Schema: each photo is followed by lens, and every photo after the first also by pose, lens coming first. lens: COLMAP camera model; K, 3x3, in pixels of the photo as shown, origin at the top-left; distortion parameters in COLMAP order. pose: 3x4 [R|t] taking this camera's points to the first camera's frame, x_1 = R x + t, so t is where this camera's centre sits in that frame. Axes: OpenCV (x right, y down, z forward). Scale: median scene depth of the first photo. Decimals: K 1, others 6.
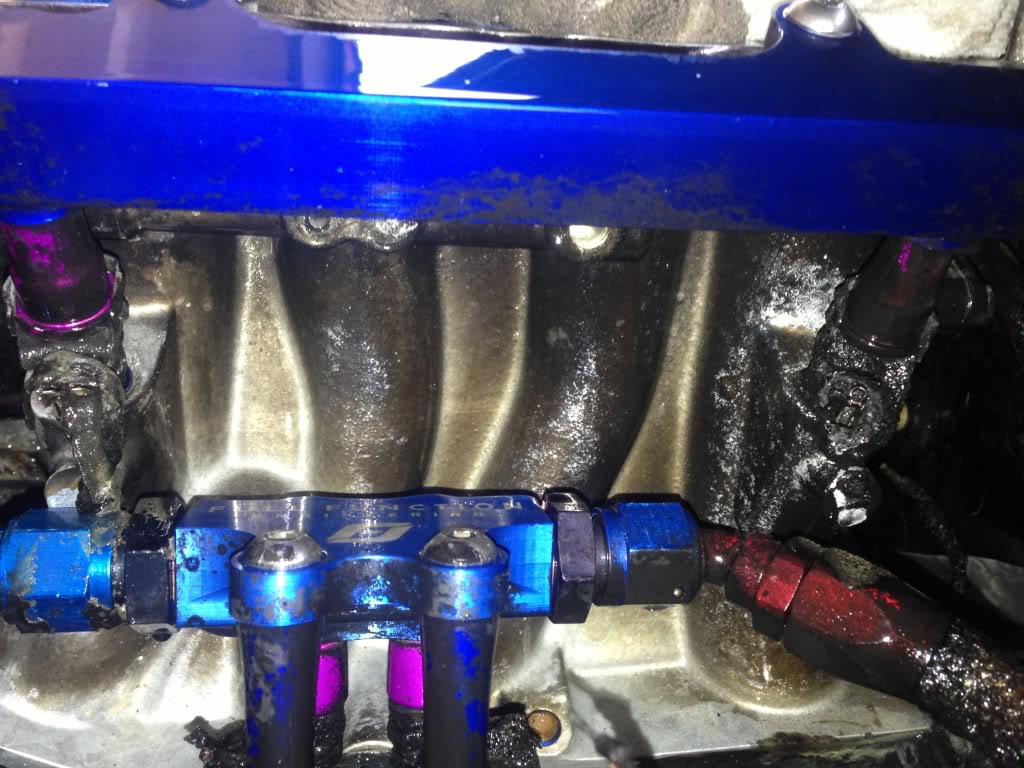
lens RADIAL K [[963.5, 0, 512.0], [0, 963.5, 384.0], [0, 0, 1]] dist [0.058476, -0.025834]
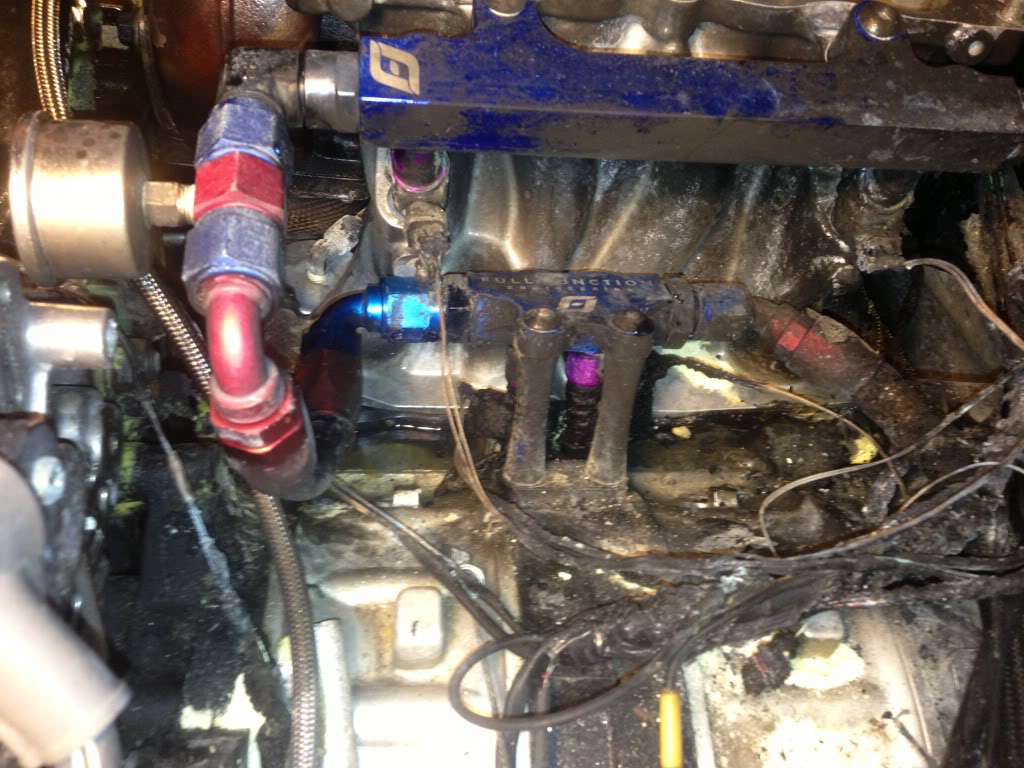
lens RADIAL K [[963.5, 0, 512.0], [0, 963.5, 384.0], [0, 0, 1]] dist [0.058476, -0.025834]
pose [[0.998305, 0.056876, 0.012361, -0.223887], [-0.057067, 0.914723, 0.400031, -0.344000], [0.011446, -0.400059, 0.916418, -0.592356]]
